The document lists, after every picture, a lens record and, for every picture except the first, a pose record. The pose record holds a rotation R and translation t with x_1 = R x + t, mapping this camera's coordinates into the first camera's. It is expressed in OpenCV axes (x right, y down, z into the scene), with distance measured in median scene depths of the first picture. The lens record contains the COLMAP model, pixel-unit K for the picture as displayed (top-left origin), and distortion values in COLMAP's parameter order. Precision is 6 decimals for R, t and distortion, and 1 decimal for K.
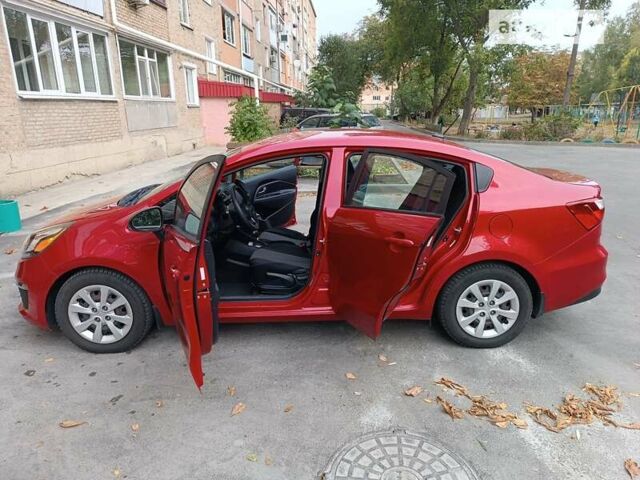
lens RADIAL K [[455.2, 0, 323.3], [0, 455.2, 240.1], [0, 0, 1]] dist [0.025508, -0.021185]
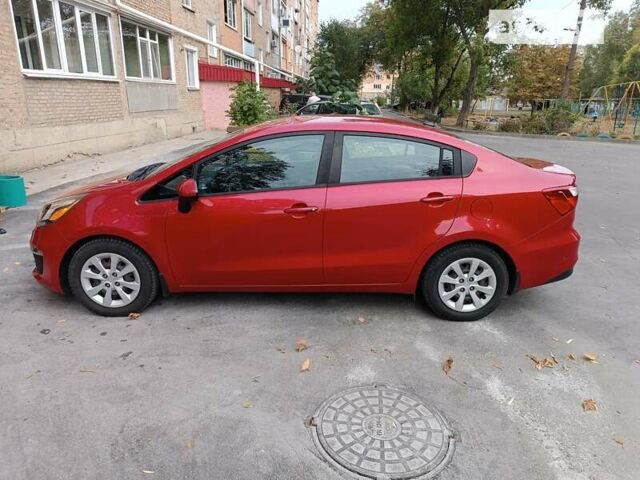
lens RADIAL K [[455.2, 0, 322.9], [0, 455.2, 240.5], [0, 0, 1]] dist [0.025508, -0.021185]
pose [[0.999609, 0.026940, 0.007544, 0.001391], [-0.027129, 0.999288, 0.026210, 0.007999], [-0.006832, -0.026405, 0.999628, -0.025265]]
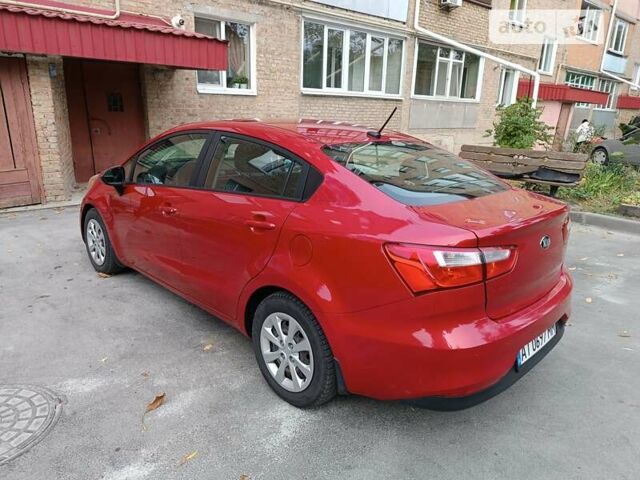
lens RADIAL K [[455.2, 0, 323.3], [0, 455.2, 239.0], [0, 0, 1]] dist [0.025508, -0.021185]
pose [[0.706770, 0.227799, -0.669764, 0.271454], [-0.236155, 0.968403, 0.080168, -0.034281], [0.666864, 0.101507, 0.738233, 0.139373]]
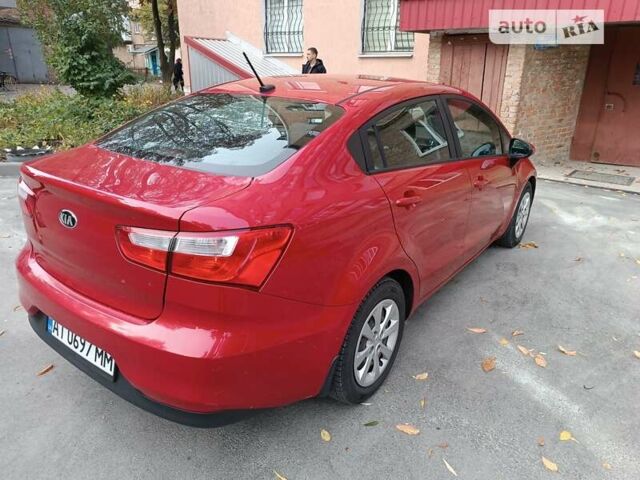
lens RADIAL K [[455.2, 0, 322.0], [0, 455.2, 238.3], [0, 0, 1]] dist [0.025508, -0.021185]
pose [[-0.592694, 0.280270, -0.755091, 0.274213], [-0.235571, 0.836186, 0.495277, -0.140197], [0.770208, 0.471425, -0.429580, 0.520549]]
